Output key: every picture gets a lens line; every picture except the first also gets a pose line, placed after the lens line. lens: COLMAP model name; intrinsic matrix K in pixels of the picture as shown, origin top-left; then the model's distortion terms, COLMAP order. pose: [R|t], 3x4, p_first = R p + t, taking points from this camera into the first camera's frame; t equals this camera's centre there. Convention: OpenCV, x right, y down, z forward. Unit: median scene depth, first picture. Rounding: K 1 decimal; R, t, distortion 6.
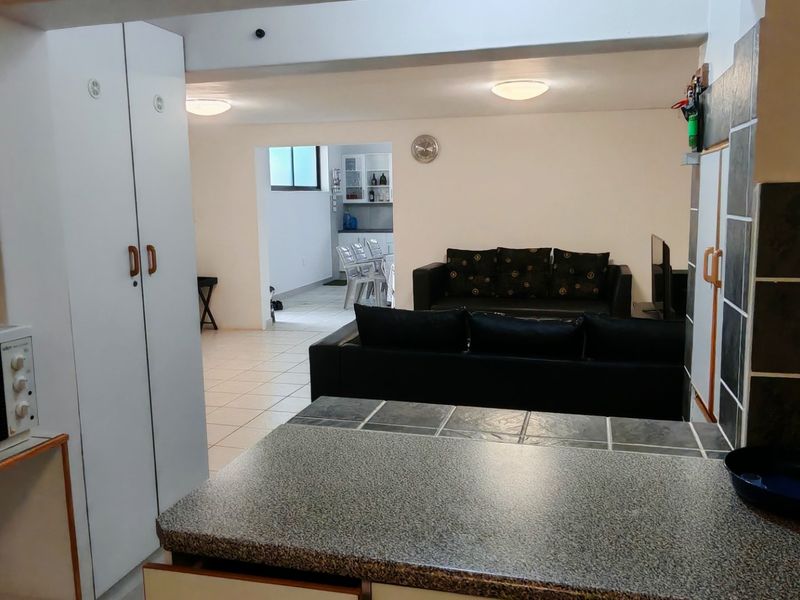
lens RADIAL K [[711.2, 0, 398.4], [0, 711.2, 299.2], [0, 0, 1]] dist [-0.007437, -0.008183]
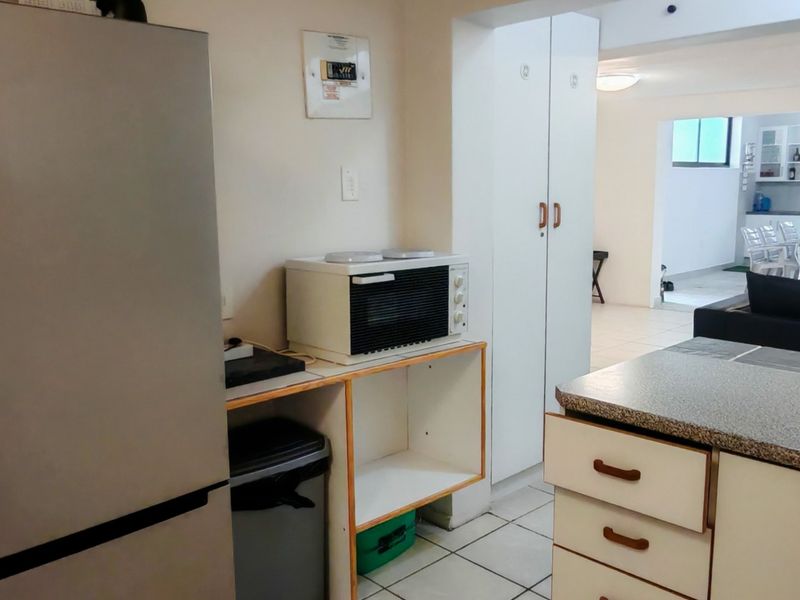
lens RADIAL K [[711.2, 0, 396.4], [0, 711.2, 300.8], [0, 0, 1]] dist [-0.007437, -0.008183]
pose [[0.857485, 0.088862, -0.506777, 0.032790], [-0.072316, 0.996010, 0.052286, 0.041902], [0.509402, -0.008187, 0.860490, -0.145507]]
